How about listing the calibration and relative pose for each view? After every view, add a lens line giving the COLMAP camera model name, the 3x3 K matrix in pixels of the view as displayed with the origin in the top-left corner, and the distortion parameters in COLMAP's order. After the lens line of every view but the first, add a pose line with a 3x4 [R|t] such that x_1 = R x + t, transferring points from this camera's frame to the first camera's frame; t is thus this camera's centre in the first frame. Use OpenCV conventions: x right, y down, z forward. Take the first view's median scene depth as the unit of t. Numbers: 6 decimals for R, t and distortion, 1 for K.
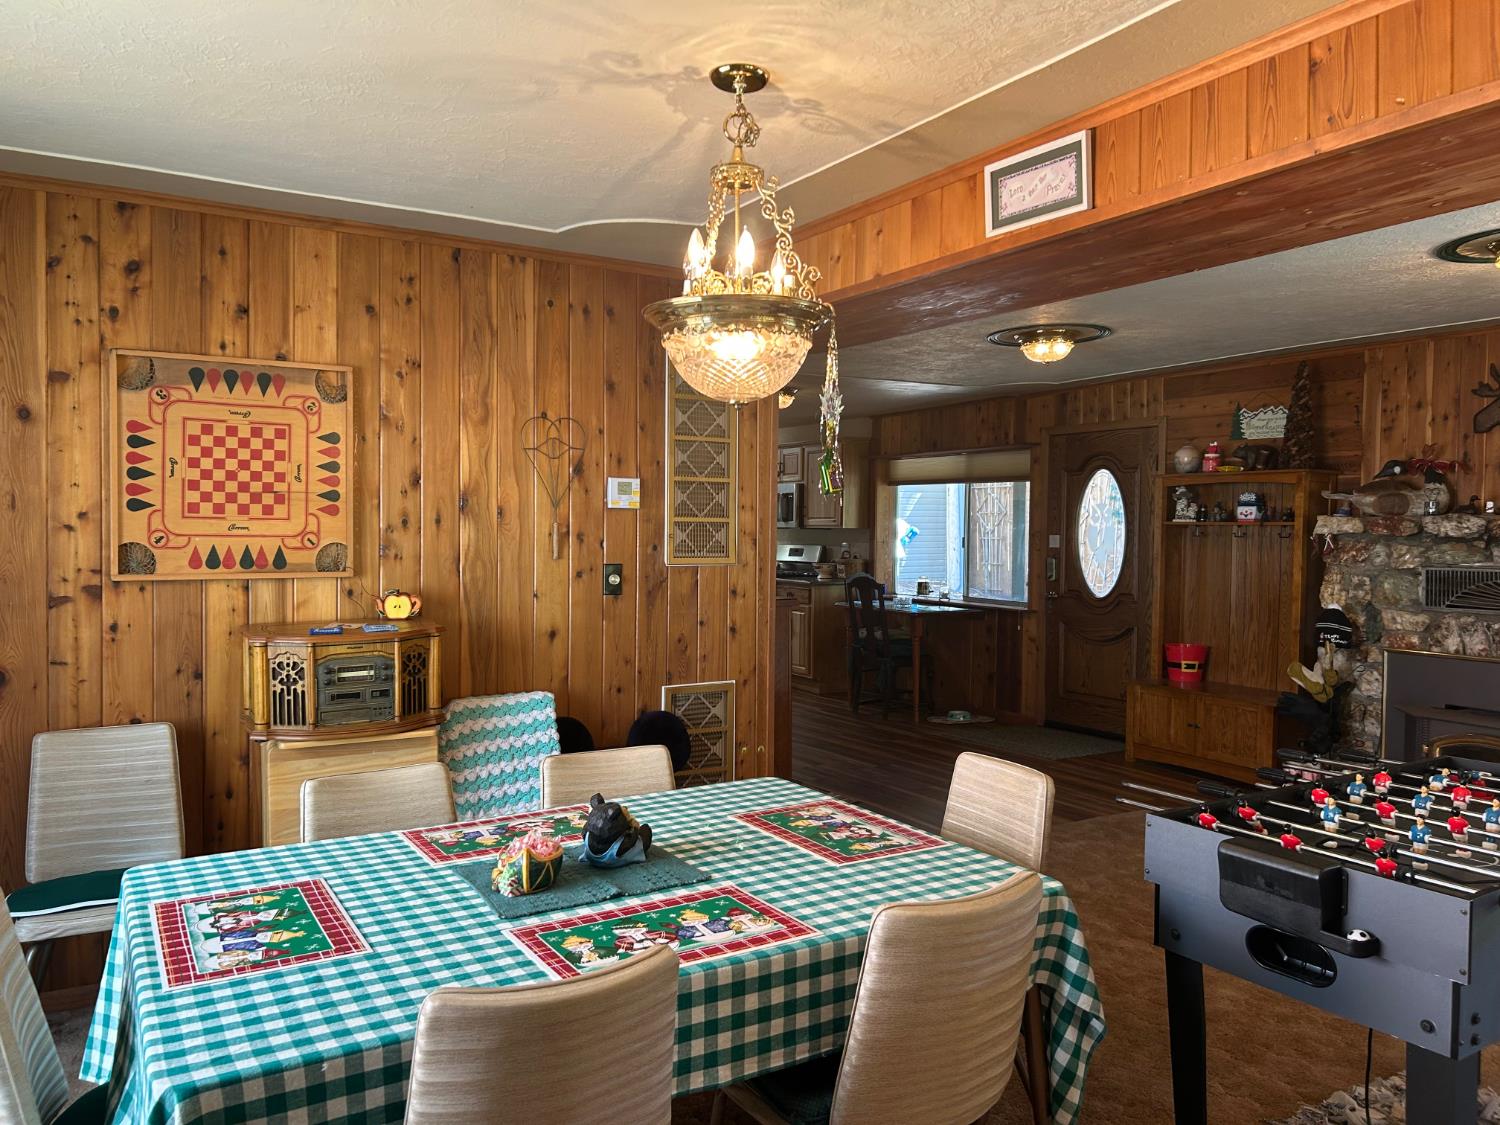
lens RADIAL K [[1121.6, 0, 737.2], [0, 1121.6, 551.8], [0, 0, 1]] dist [0.051622, -0.063302]
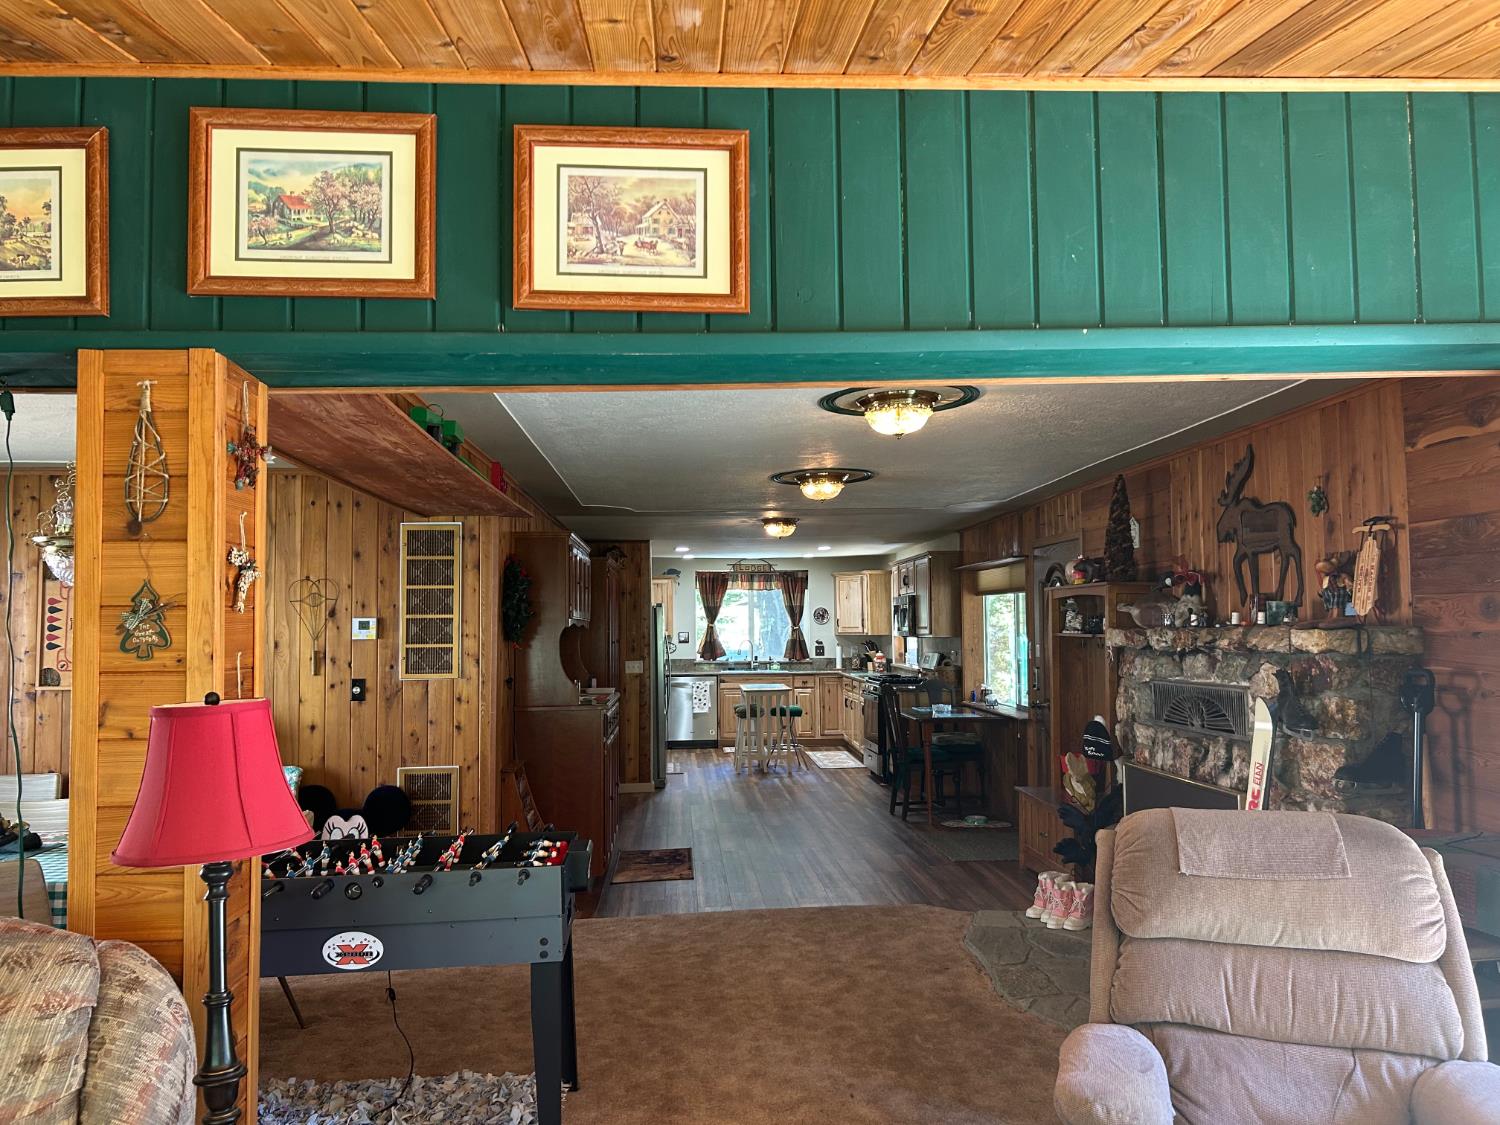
lens RADIAL K [[1121.6, 0, 743.4], [0, 1121.6, 567.5], [0, 0, 1]] dist [0.051622, -0.063302]
pose [[0.893390, -0.041680, -0.447345, 0.745106], [0.008037, 0.997011, -0.076844, -0.012247], [0.449210, 0.065056, 0.891054, -0.050391]]
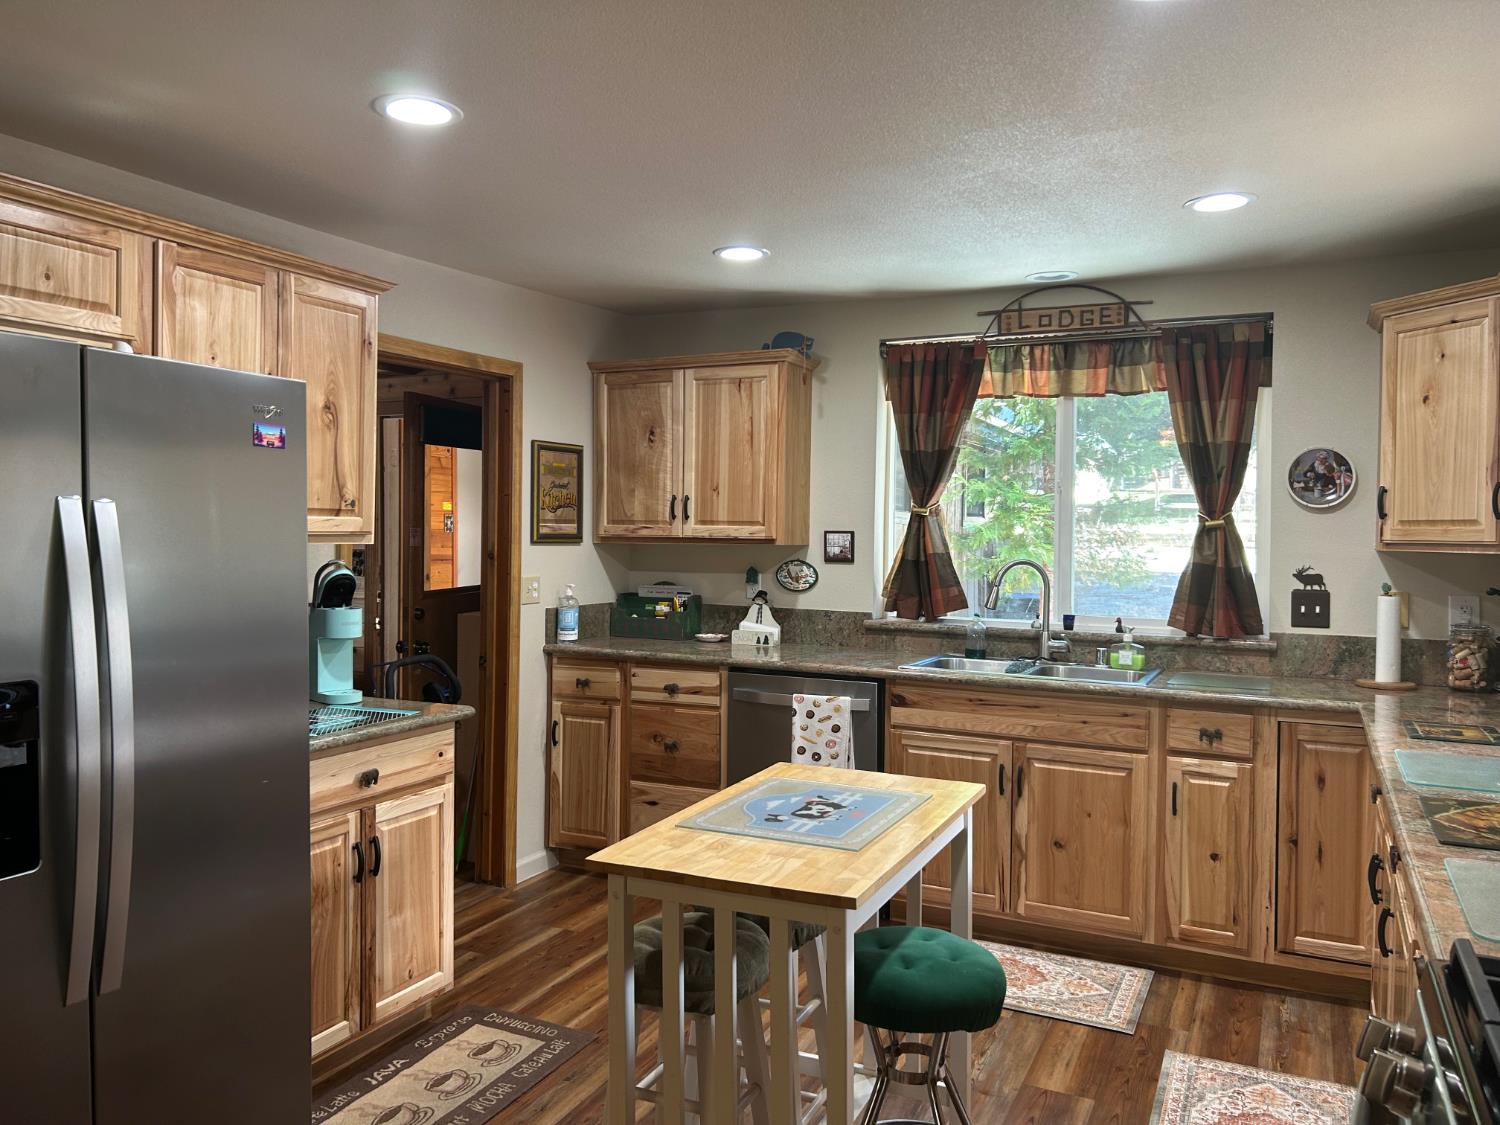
lens RADIAL K [[1121.6, 0, 731.0], [0, 1121.6, 549.8], [0, 0, 1]] dist [0.051622, -0.063302]
pose [[0.549900, 0.010352, -0.835166, 0.097934], [-0.025720, 0.999659, -0.004544, -0.043669], [0.834834, 0.023979, 0.549979, 1.740108]]
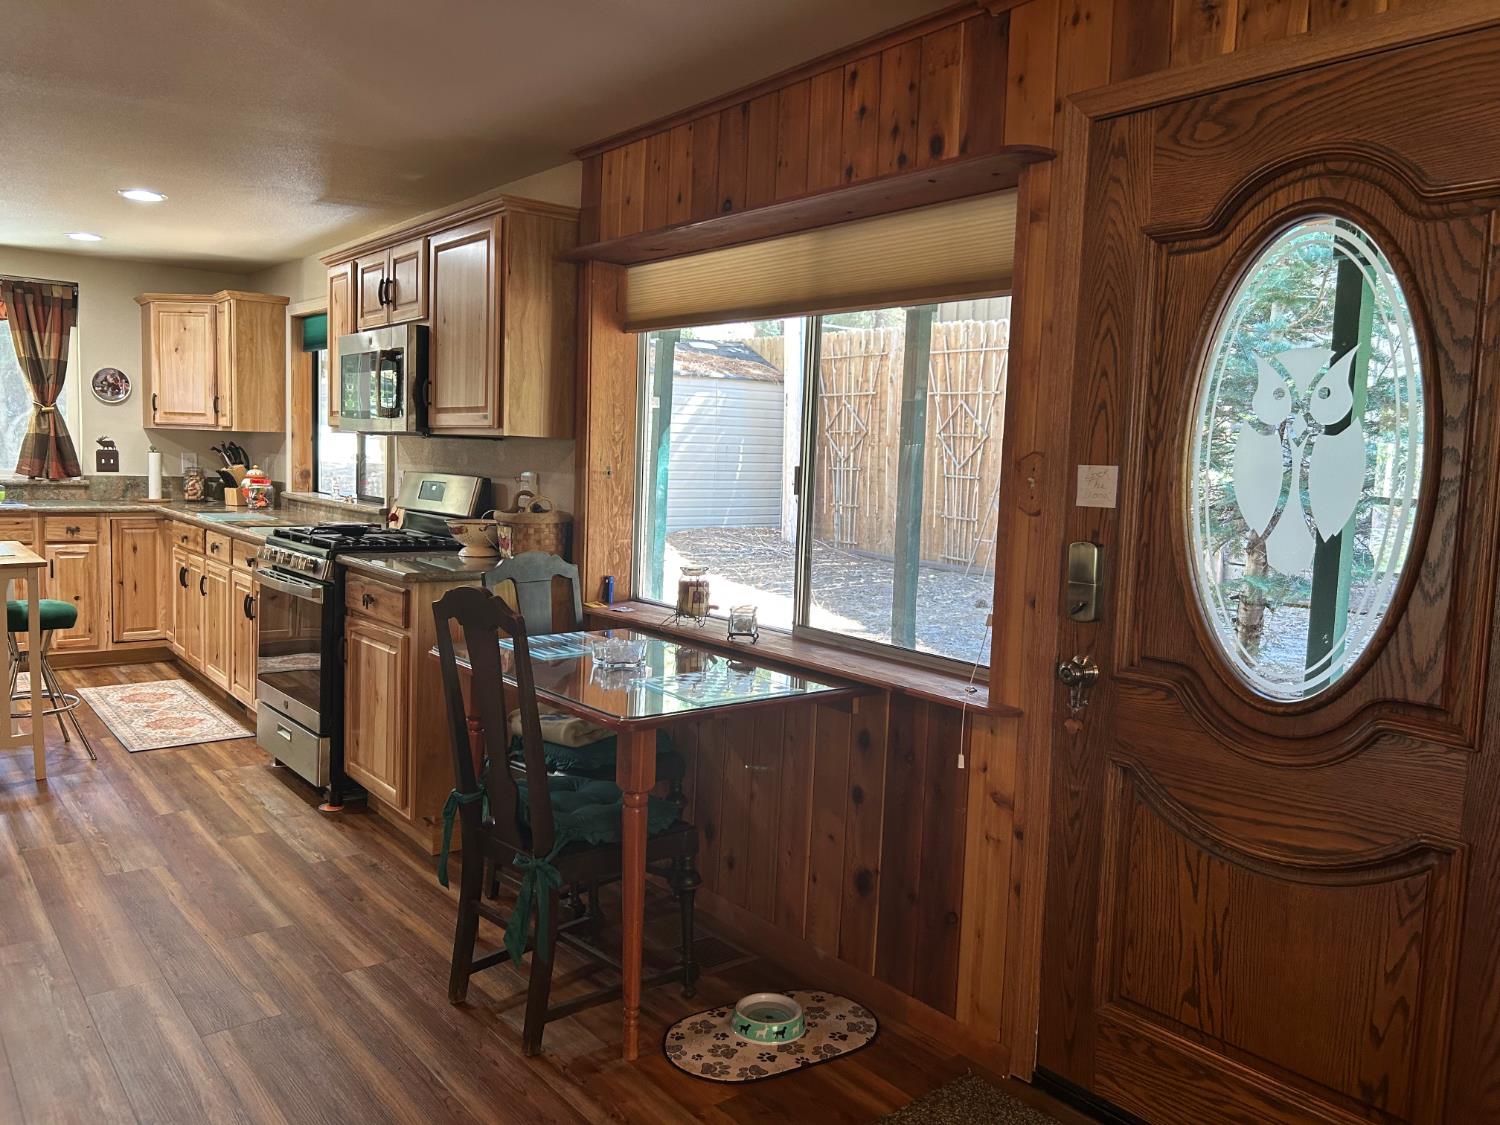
lens RADIAL K [[1121.6, 0, 757.8], [0, 1121.6, 554.8], [0, 0, 1]] dist [0.051622, -0.063302]
pose [[0.988043, 0.011579, 0.153740, 0.222327], [-0.022013, 0.997554, 0.066341, -0.013572], [-0.152596, -0.068932, 0.985882, 1.072542]]
